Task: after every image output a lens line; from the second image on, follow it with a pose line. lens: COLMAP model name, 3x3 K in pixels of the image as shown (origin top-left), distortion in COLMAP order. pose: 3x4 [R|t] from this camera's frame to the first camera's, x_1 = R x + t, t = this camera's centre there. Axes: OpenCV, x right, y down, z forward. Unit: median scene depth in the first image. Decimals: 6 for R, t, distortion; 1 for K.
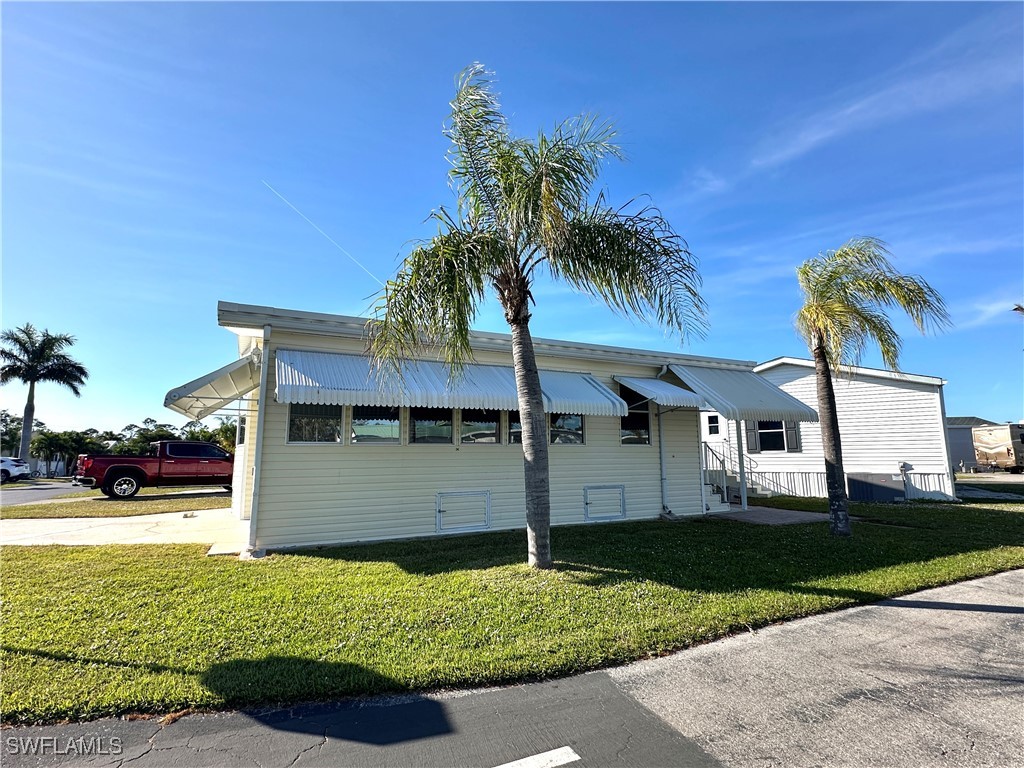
lens RADIAL K [[484.0, 0, 512.0], [0, 484.0, 384.0], [0, 0, 1]] dist [-0.000038, 0.000021]
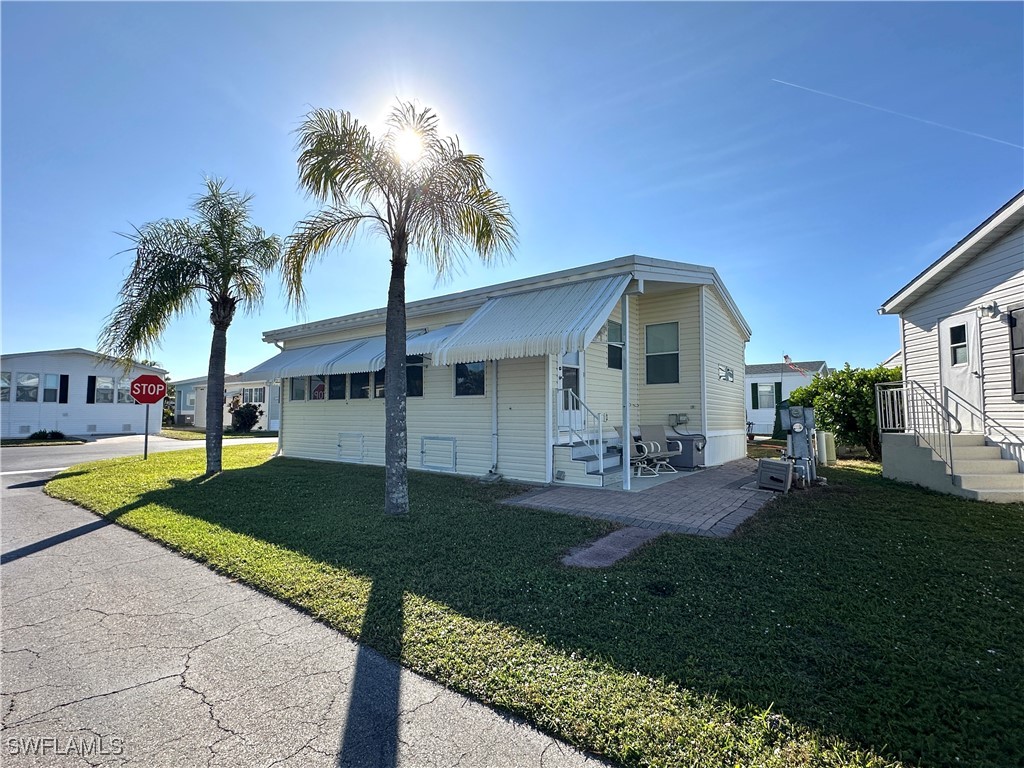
lens RADIAL K [[484.0, 0, 512.0], [0, 484.0, 384.0], [0, 0, 1]] dist [-0.000038, 0.000021]
pose [[0.453720, -0.051728, -0.889642, 1.183507], [0.129082, 0.991600, 0.008176, 0.113331], [0.881746, -0.118546, 0.456586, 0.696247]]
